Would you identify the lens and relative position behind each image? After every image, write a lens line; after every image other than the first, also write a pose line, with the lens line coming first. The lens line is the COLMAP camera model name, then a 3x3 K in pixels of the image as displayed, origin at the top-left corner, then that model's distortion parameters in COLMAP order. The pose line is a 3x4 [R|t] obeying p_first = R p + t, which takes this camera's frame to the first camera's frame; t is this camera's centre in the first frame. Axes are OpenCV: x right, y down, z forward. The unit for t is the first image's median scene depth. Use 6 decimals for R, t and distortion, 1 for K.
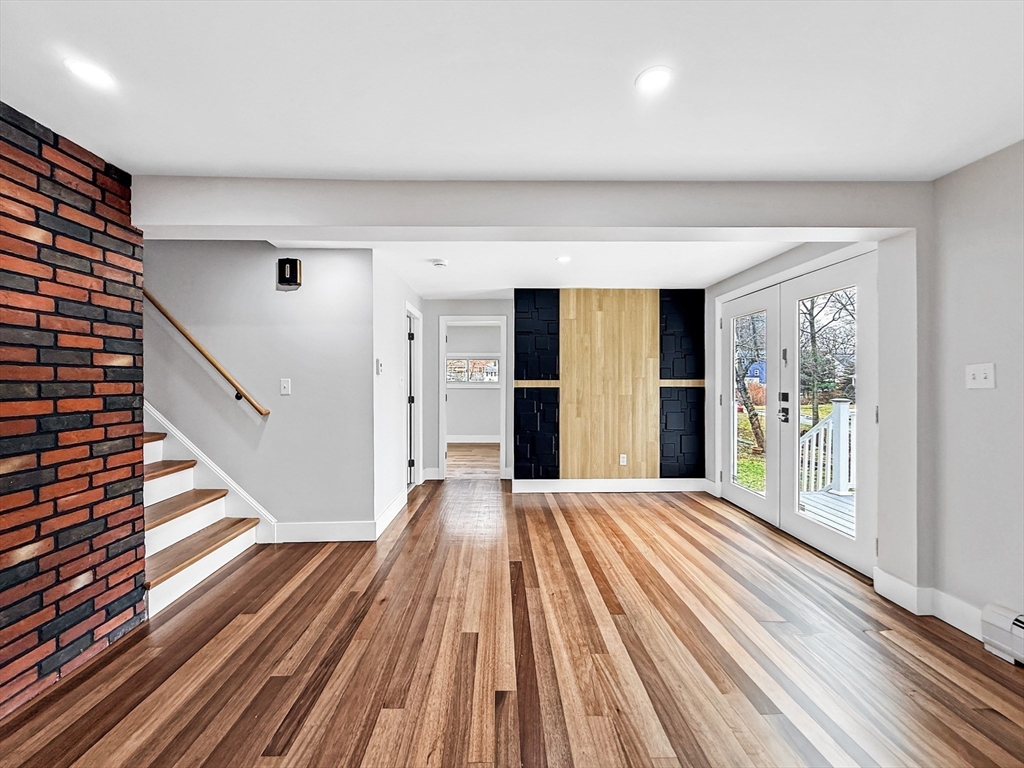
lens RADIAL K [[417.0, 0, 489.2], [0, 417.0, 380.8], [0, 0, 1]] dist [-0.003096, 0.000402]
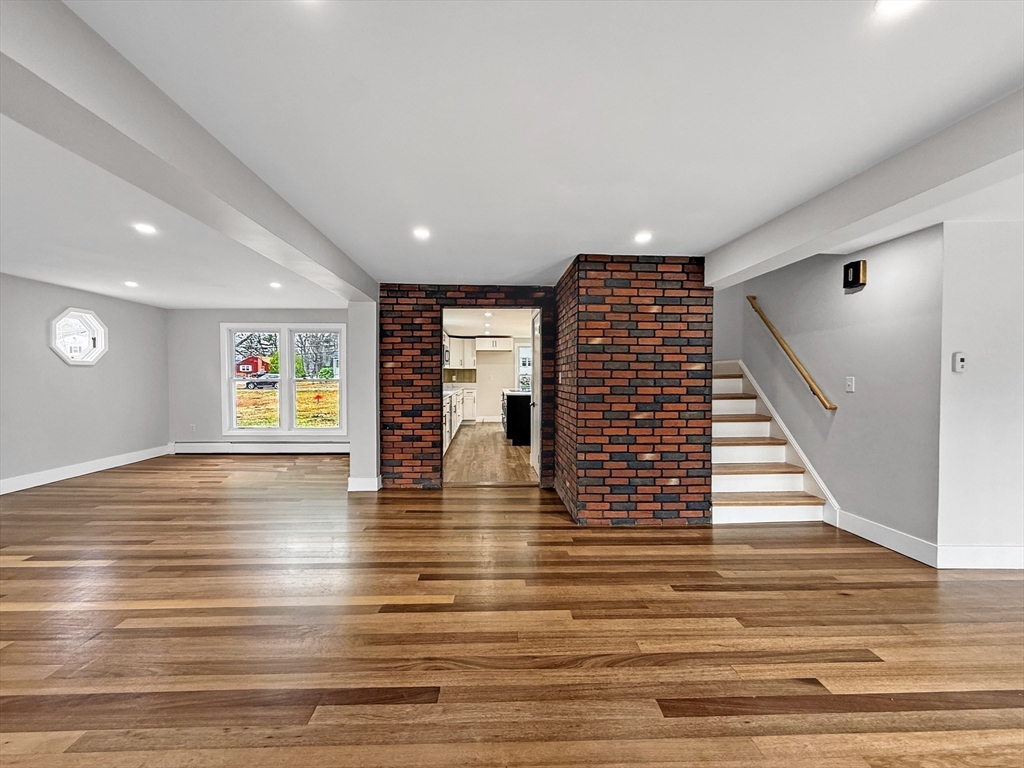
lens RADIAL K [[417.0, 0, 510.9], [0, 417.0, 381.8], [0, 0, 1]] dist [-0.003096, 0.000402]
pose [[0.020623, 0.007092, -0.999762, 0.884061], [-0.004287, 0.999966, 0.007005, 0.006623], [0.999778, 0.004141, 0.020652, 0.191109]]
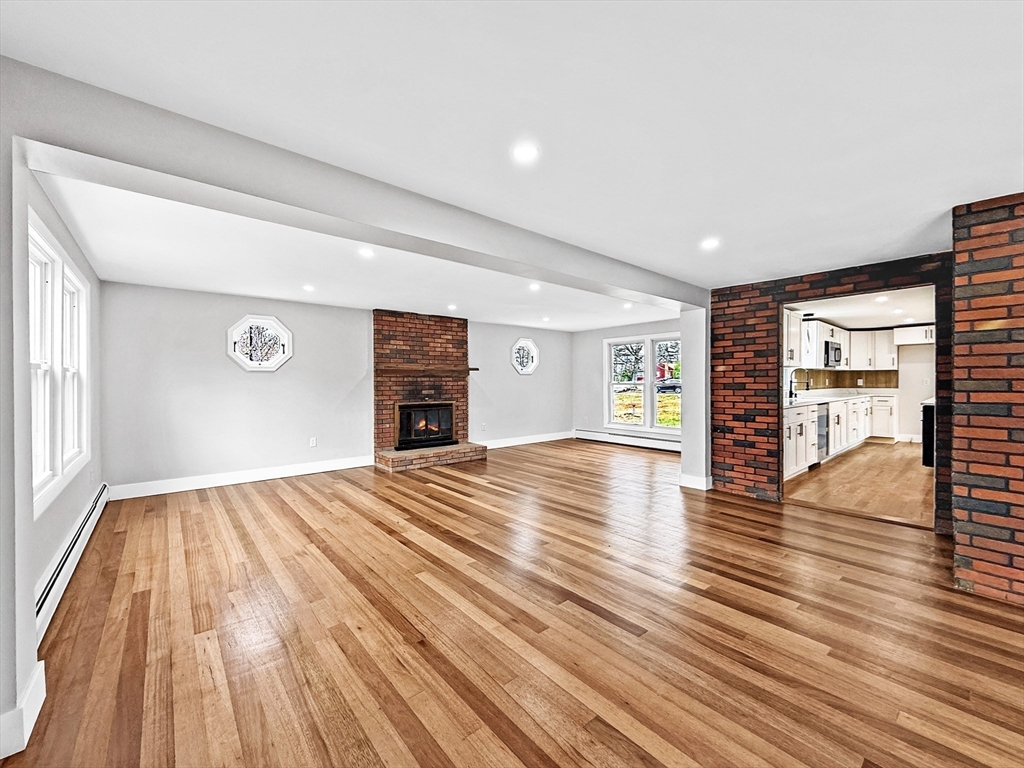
lens RADIAL K [[417.0, 0, 500.9], [0, 417.0, 375.8], [0, 0, 1]] dist [-0.003096, 0.000402]
pose [[-0.782206, -0.011729, -0.622909, 0.986995], [-0.002560, 0.999875, -0.015613, 0.013891], [0.623015, -0.010618, -0.782138, 0.676284]]
